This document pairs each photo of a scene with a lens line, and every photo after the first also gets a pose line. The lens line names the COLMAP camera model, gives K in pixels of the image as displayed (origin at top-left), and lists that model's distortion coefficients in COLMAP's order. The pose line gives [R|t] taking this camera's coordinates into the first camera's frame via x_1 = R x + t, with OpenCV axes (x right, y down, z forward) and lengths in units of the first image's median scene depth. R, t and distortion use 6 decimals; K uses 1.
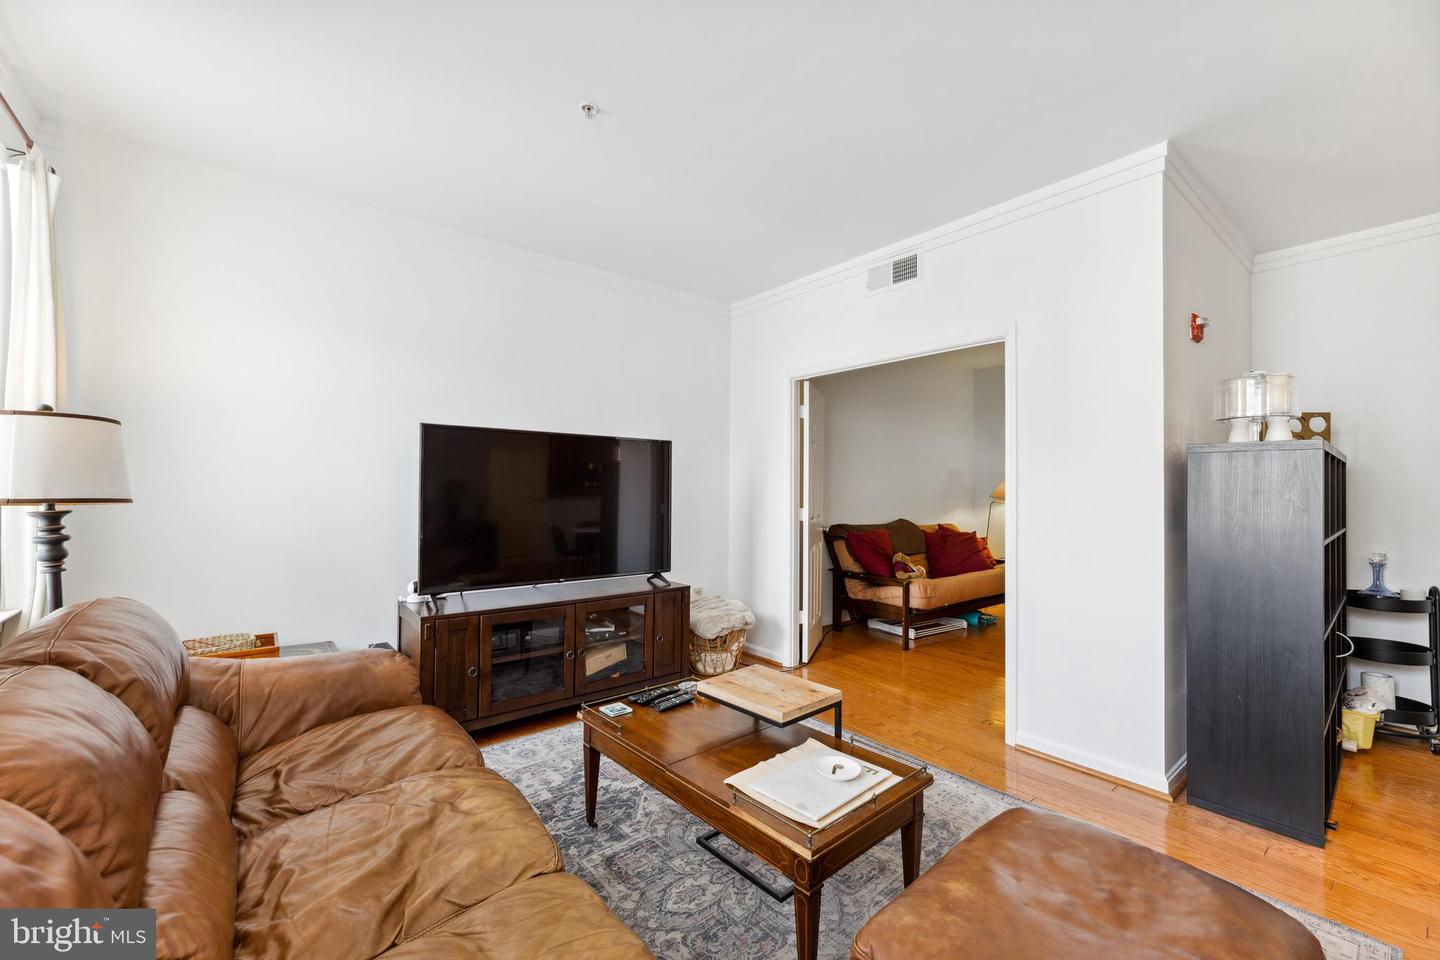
lens RADIAL K [[584.2, 0, 715.8], [0, 584.2, 483.3], [0, 0, 1]] dist [0.001802, -0.000892]
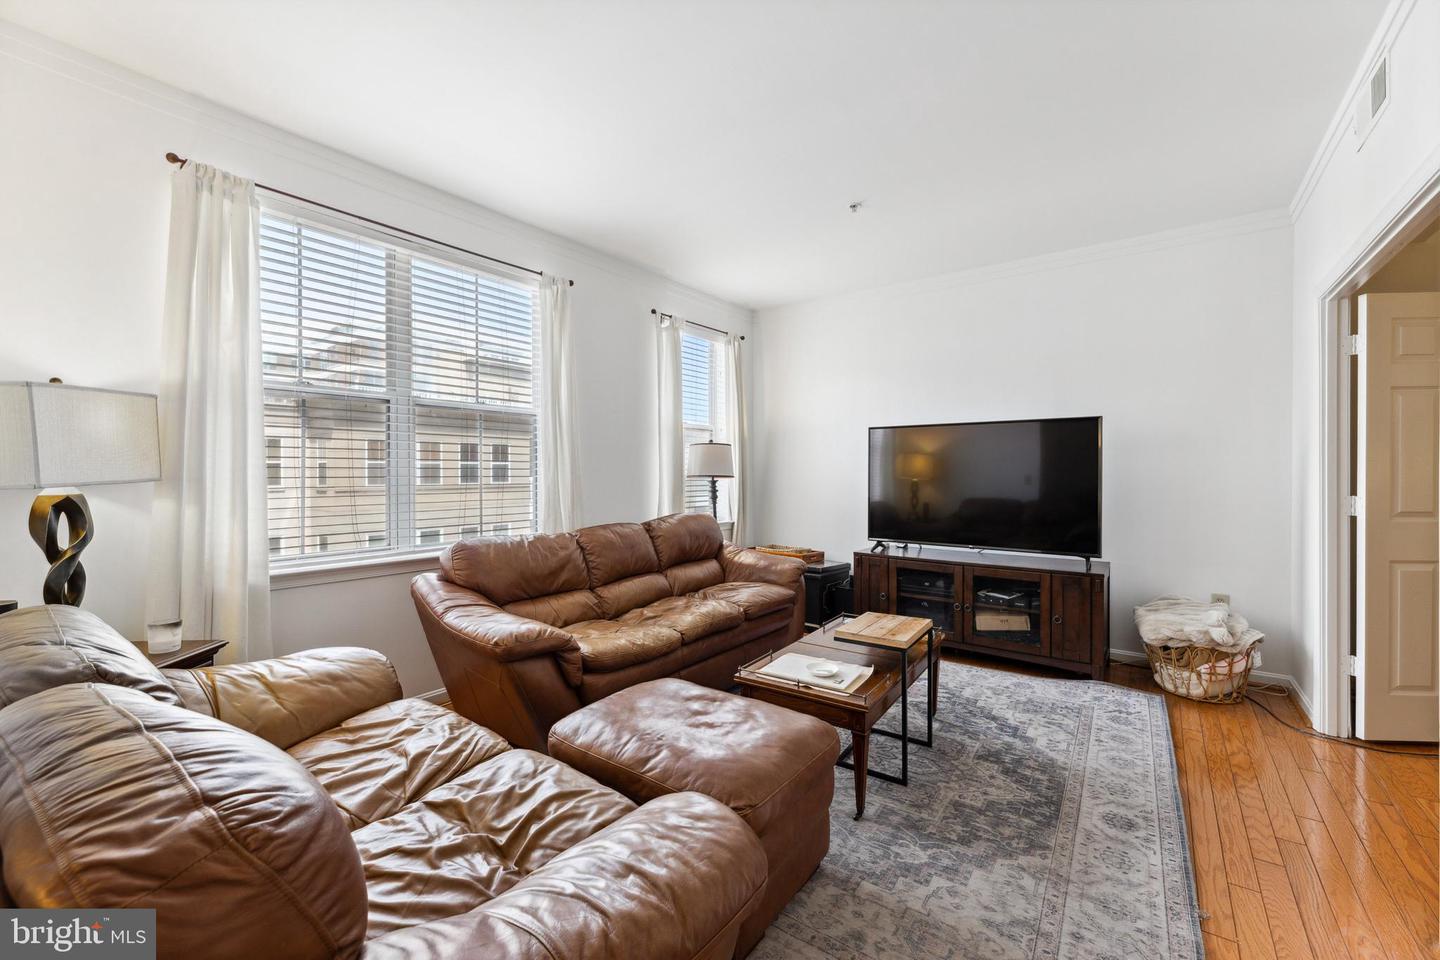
lens RADIAL K [[584.2, 0, 720.3], [0, 584.2, 472.2], [0, 0, 1]] dist [0.001802, -0.000892]
pose [[0.246952, -0.005459, -0.969012, 0.738301], [0.014670, 0.999891, -0.001894, 0.009660], [0.968917, -0.013748, 0.247005, 0.209232]]
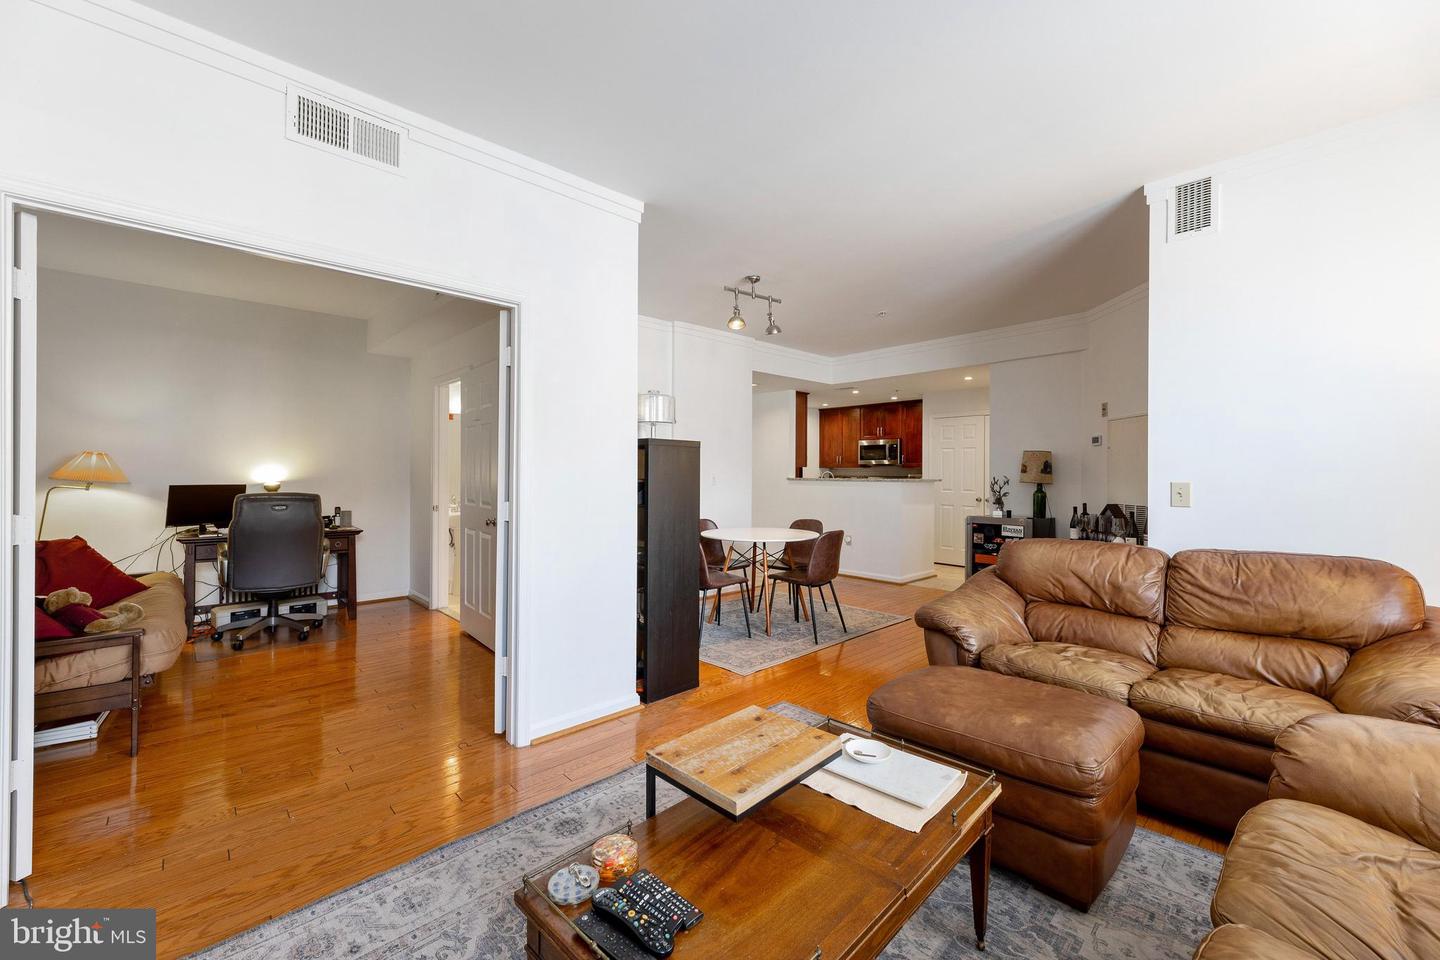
lens RADIAL K [[584.2, 0, 722.5], [0, 584.2, 476.9], [0, 0, 1]] dist [0.001802, -0.000892]
pose [[-0.077027, -0.011703, 0.996960, -0.382374], [-0.017651, 0.999790, 0.010372, 0.003572], [-0.996873, -0.016798, -0.077218, 0.660264]]
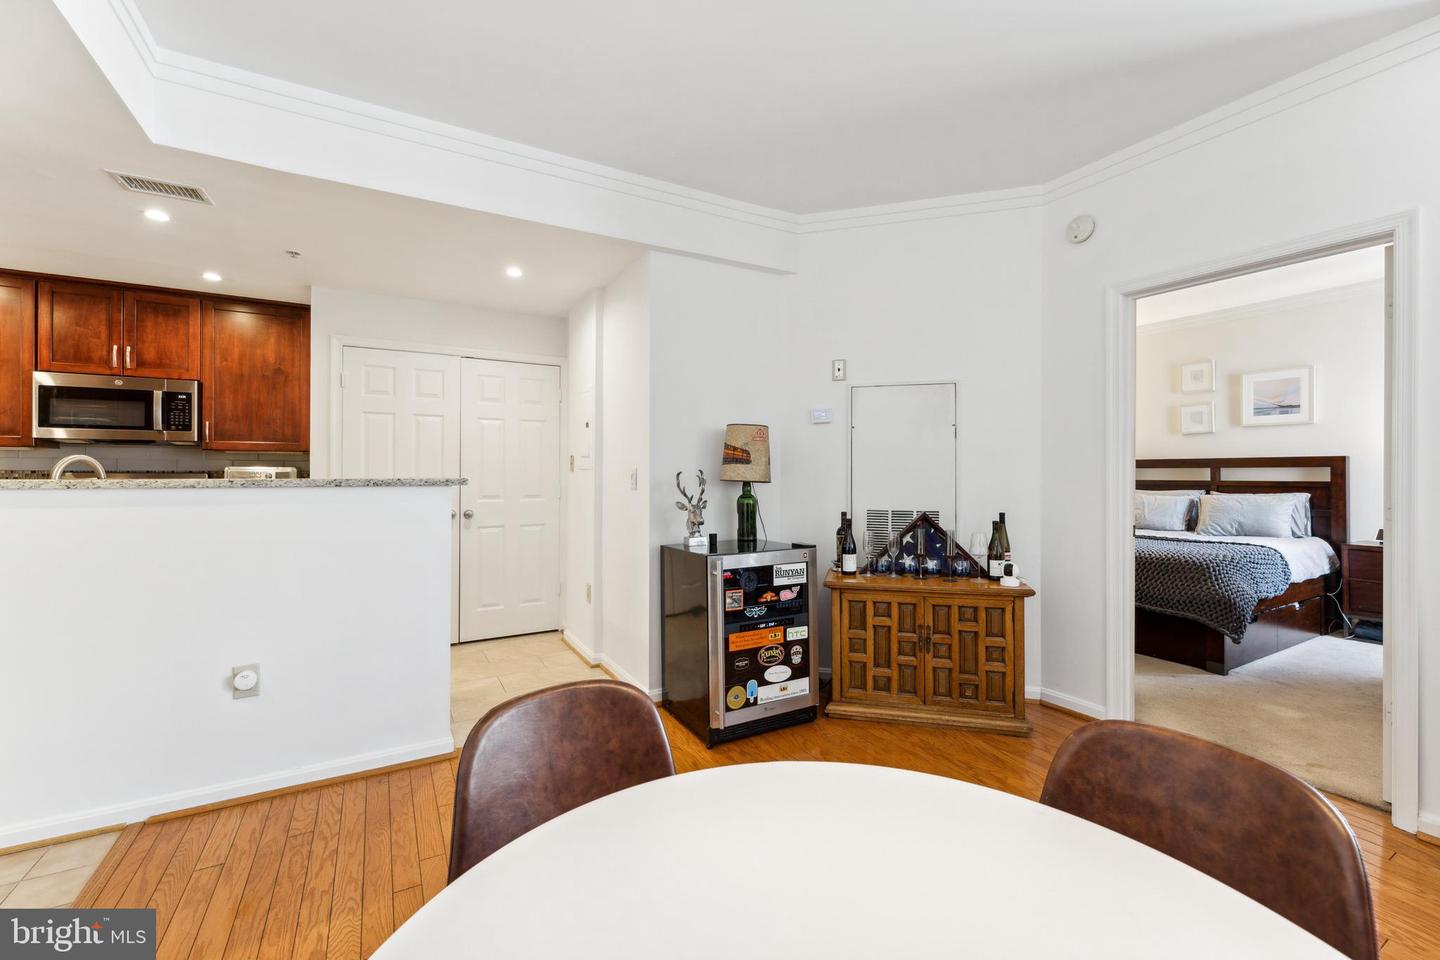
lens RADIAL K [[584.2, 0, 724.1], [0, 584.2, 472.1], [0, 0, 1]] dist [0.001802, -0.000892]
pose [[-0.988055, -0.009697, 0.153798, 1.078437], [-0.010695, 0.999927, -0.005664, 0.012786], [-0.153732, -0.007242, -0.988086, 0.594029]]
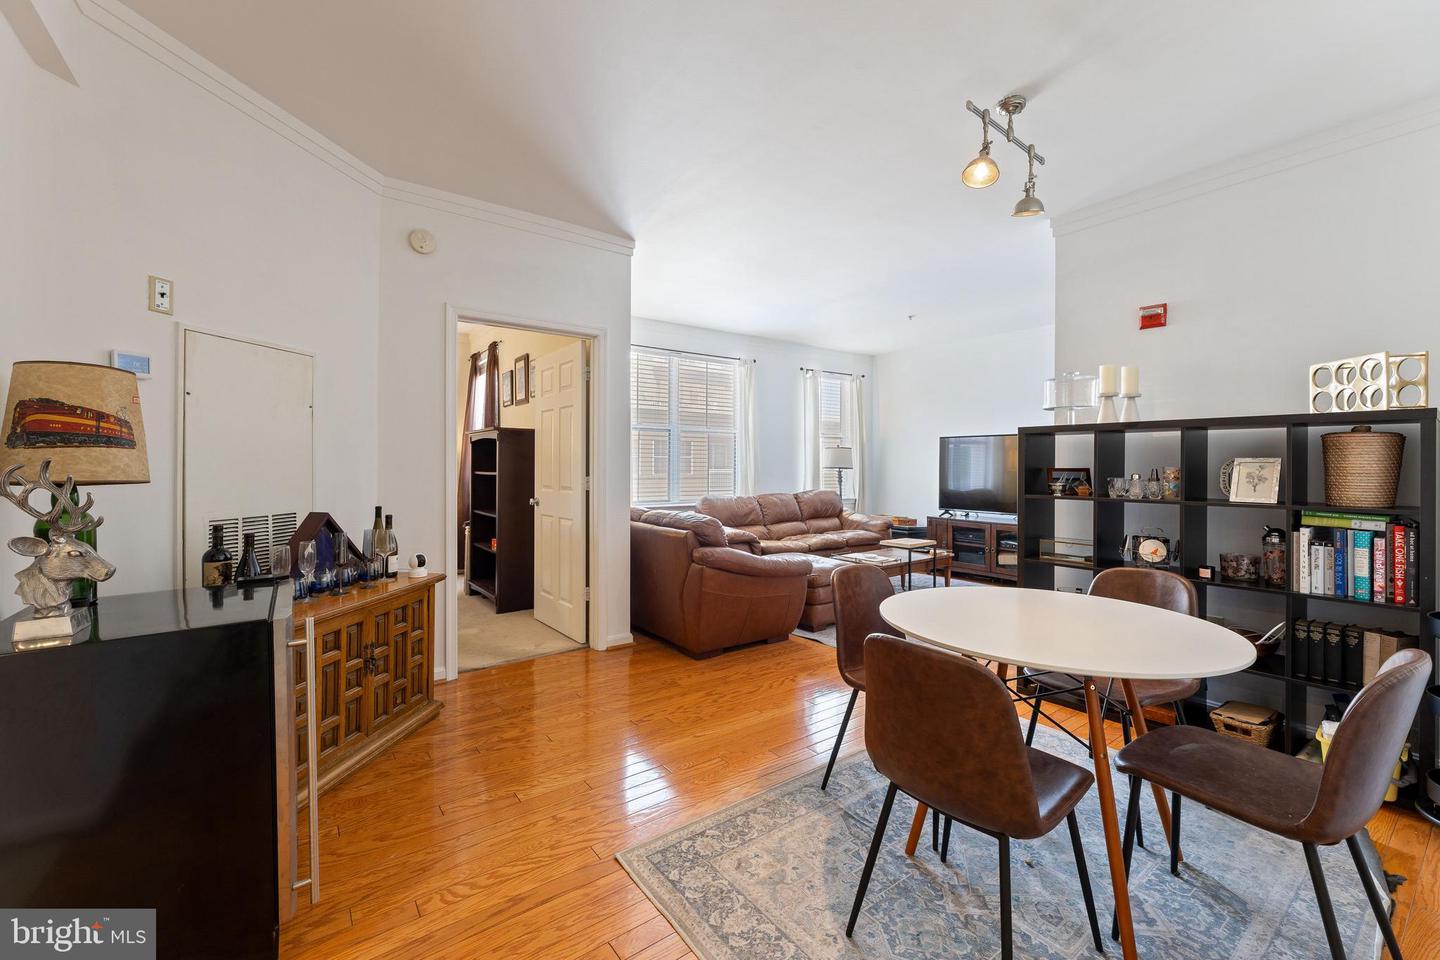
lens RADIAL K [[584.2, 0, 713.9], [0, 584.2, 473.4], [0, 0, 1]] dist [0.001802, -0.000892]
pose [[-0.051046, 0.008915, -0.998657, 1.618261], [0.008563, 0.999927, 0.008488, 0.013963], [0.998660, -0.008119, -0.051119, 0.173658]]
